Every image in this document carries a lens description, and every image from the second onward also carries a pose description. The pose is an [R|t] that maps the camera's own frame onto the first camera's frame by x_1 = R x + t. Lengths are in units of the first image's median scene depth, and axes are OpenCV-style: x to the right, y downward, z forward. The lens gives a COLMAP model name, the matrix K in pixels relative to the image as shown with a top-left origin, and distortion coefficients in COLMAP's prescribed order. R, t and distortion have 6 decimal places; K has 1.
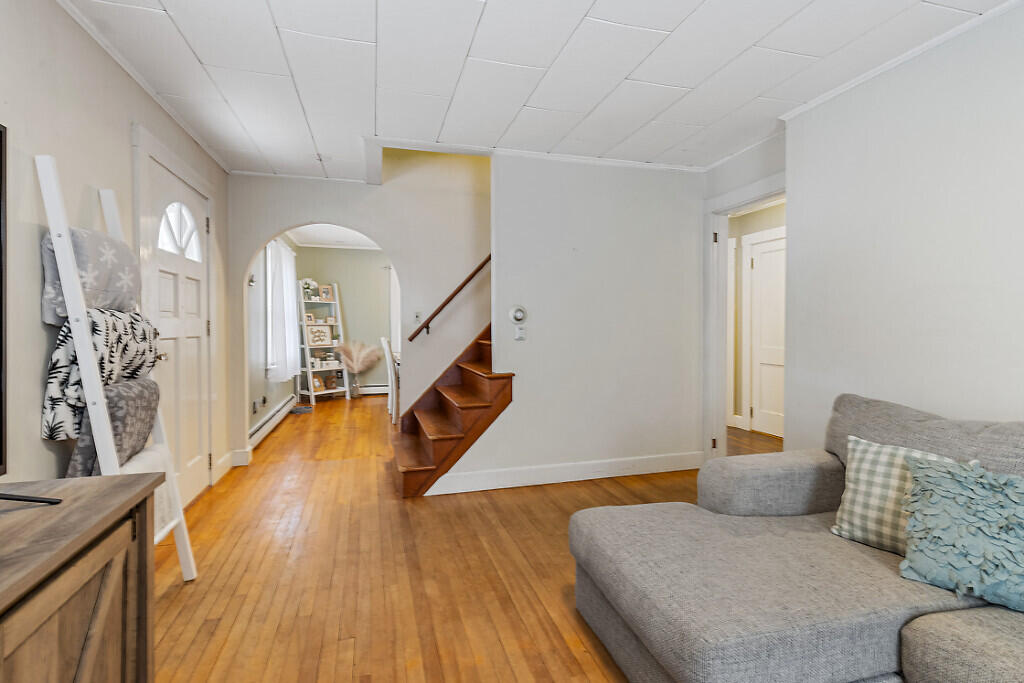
lens RADIAL K [[467.8, 0, 522.4], [0, 467.8, 332.8], [0, 0, 1]] dist [0.003161, 0.000252]
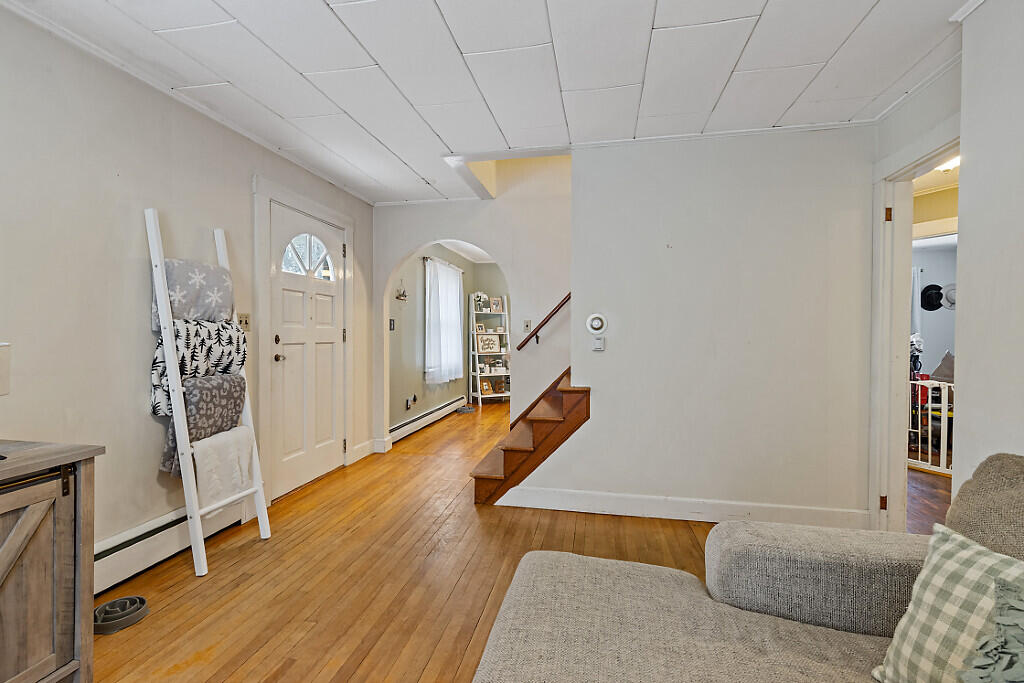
lens RADIAL K [[467.8, 0, 523.1], [0, 467.8, 342.4], [0, 0, 1]] dist [0.003161, 0.000252]
pose [[0.890335, 0.014893, -0.455063, 0.300718], [-0.015306, 0.999879, 0.002778, -0.002662], [0.455050, 0.004492, 0.890455, 0.138136]]
